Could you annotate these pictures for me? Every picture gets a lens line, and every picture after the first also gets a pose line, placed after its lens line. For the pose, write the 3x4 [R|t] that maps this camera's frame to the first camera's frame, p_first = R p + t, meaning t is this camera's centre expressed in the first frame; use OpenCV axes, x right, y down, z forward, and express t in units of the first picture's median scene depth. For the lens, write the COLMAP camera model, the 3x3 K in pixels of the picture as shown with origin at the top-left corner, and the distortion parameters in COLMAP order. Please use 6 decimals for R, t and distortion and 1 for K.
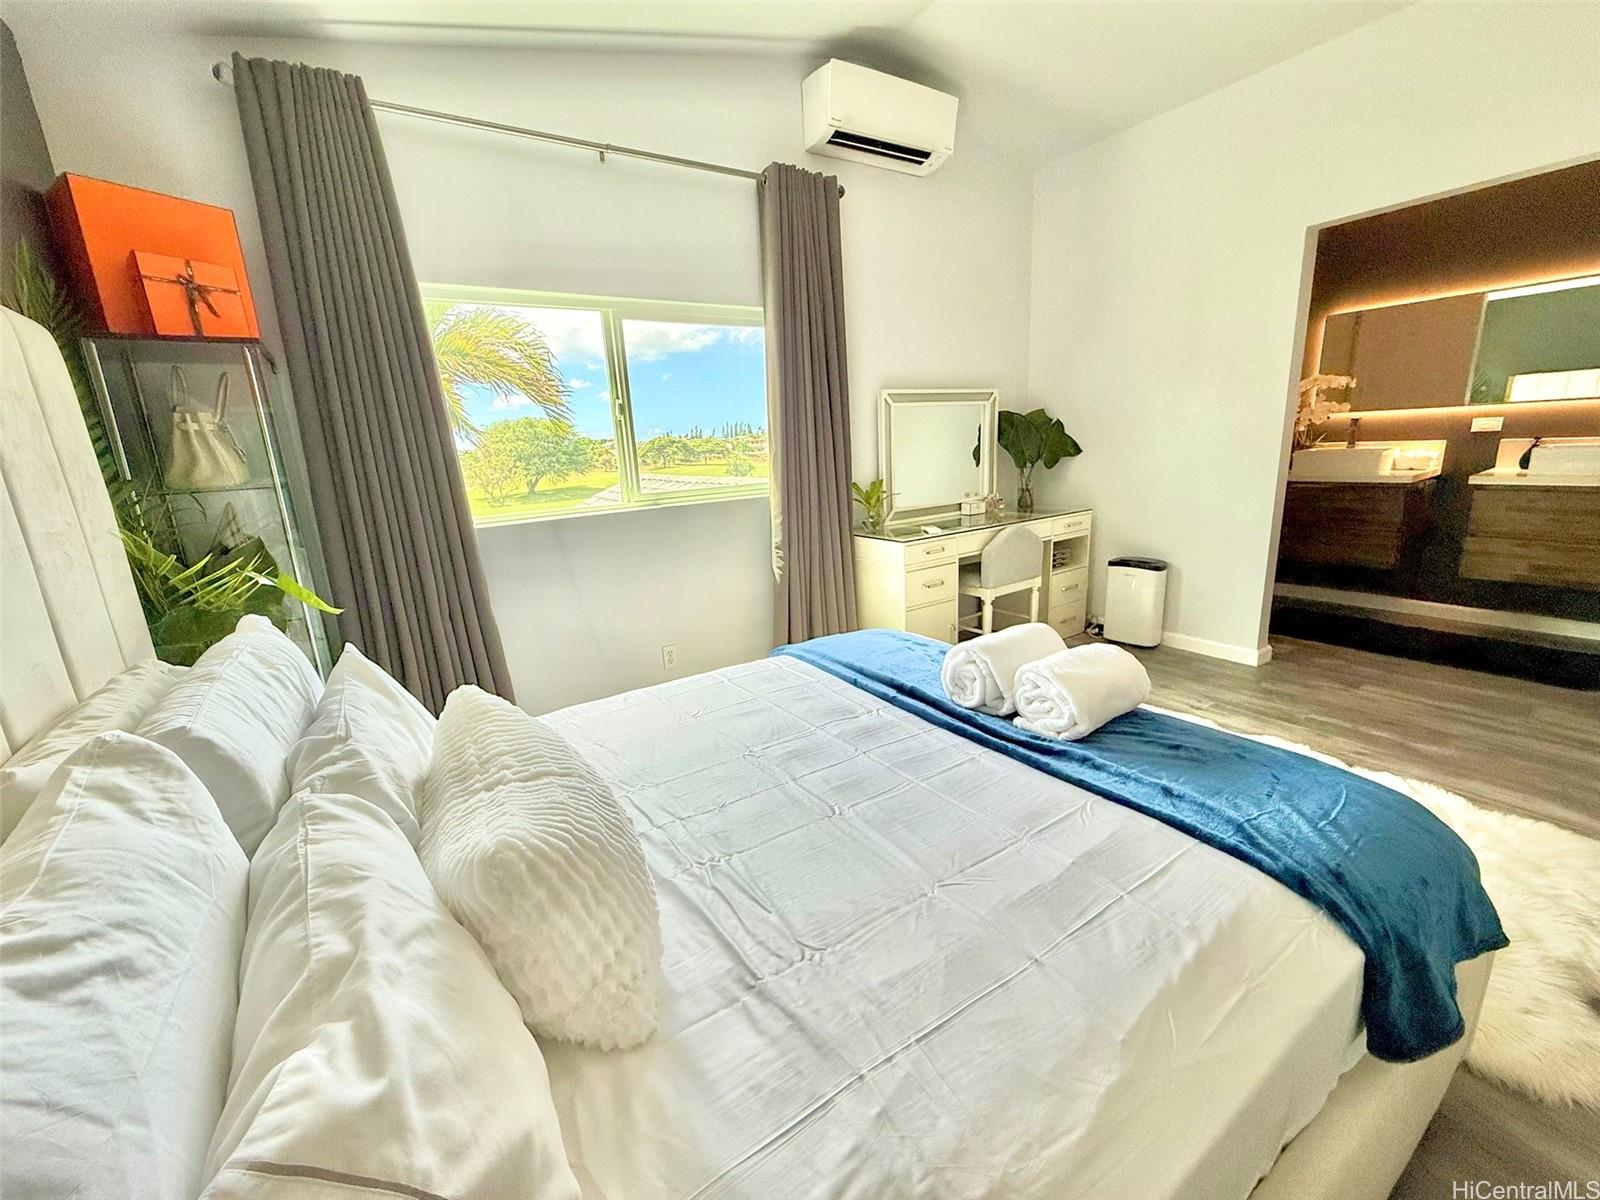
lens RADIAL K [[638.3, 0, 797.0], [0, 638.3, 595.0], [0, 0, 1]] dist [0.000289, -0.000254]
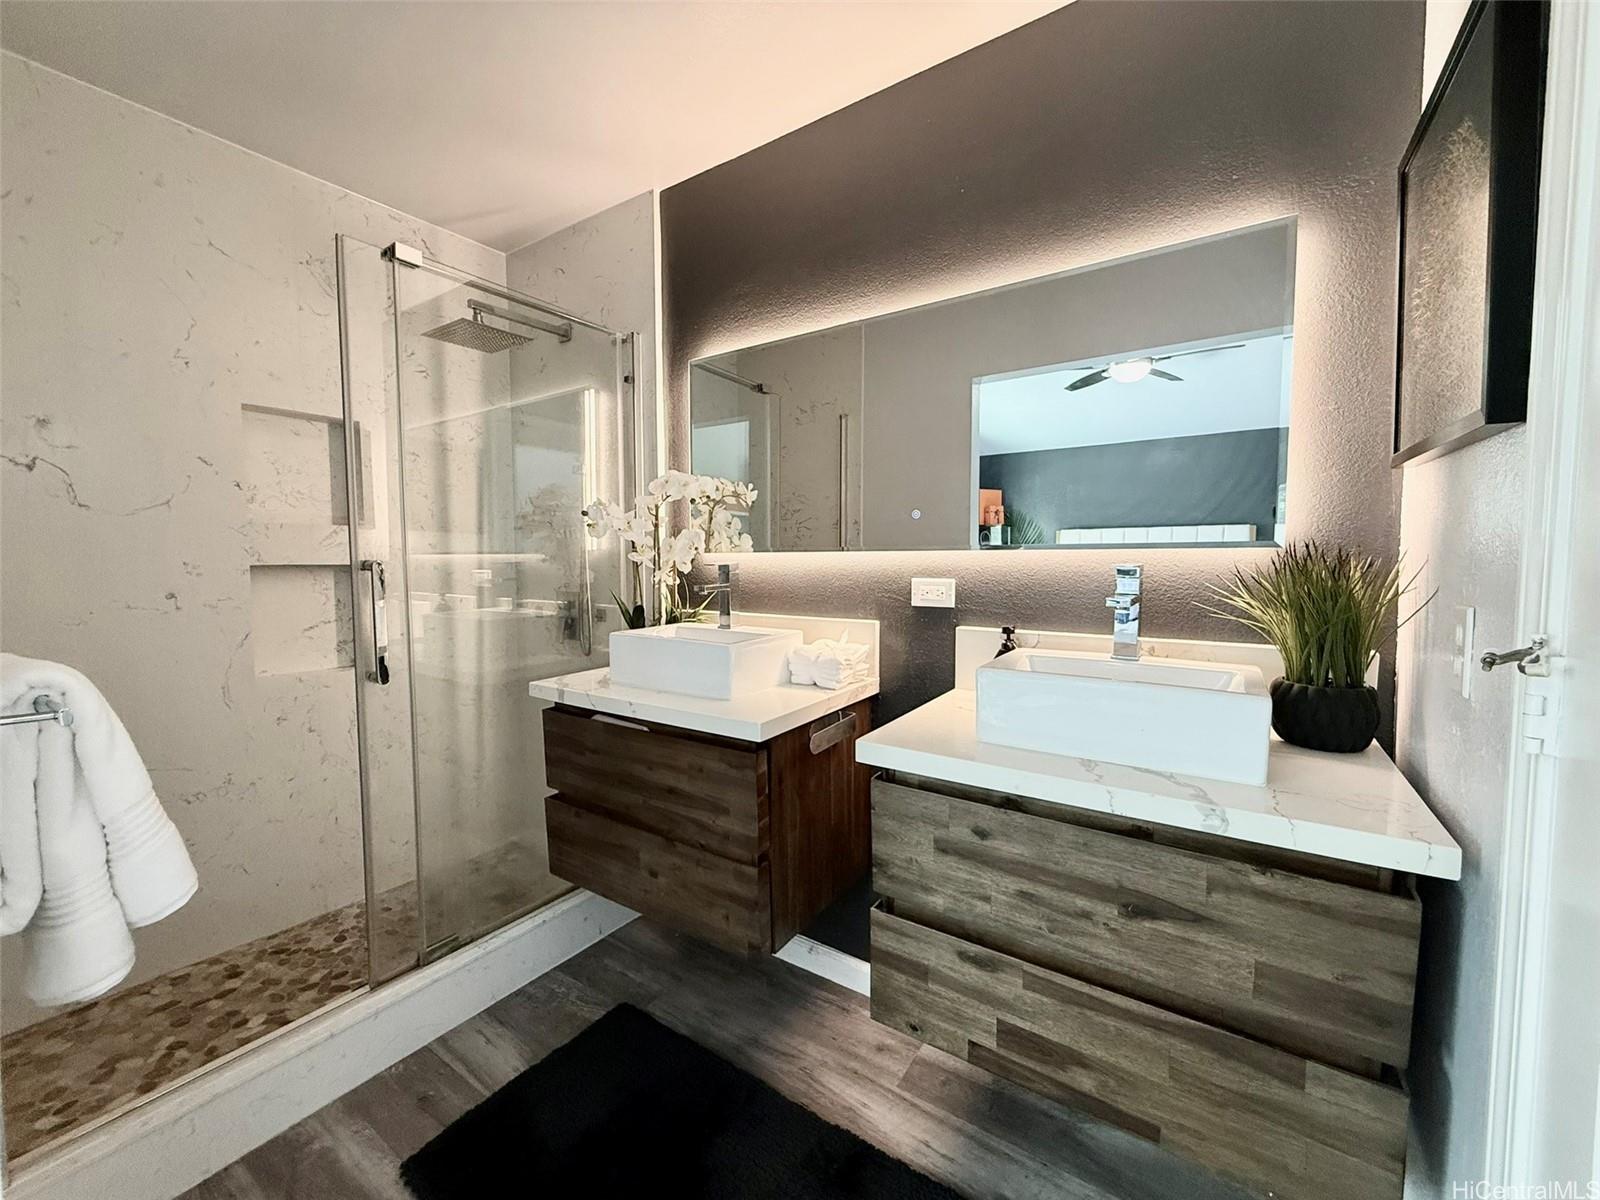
lens RADIAL K [[638.3, 0, 797.0], [0, 638.3, 595.0], [0, 0, 1]] dist [0.000289, -0.000254]
pose [[0.924231, 0.029378, 0.380701, 0.889451], [0.043385, 0.982499, -0.181144, -0.203164], [-0.379360, 0.183936, 0.906782, 0.680826]]
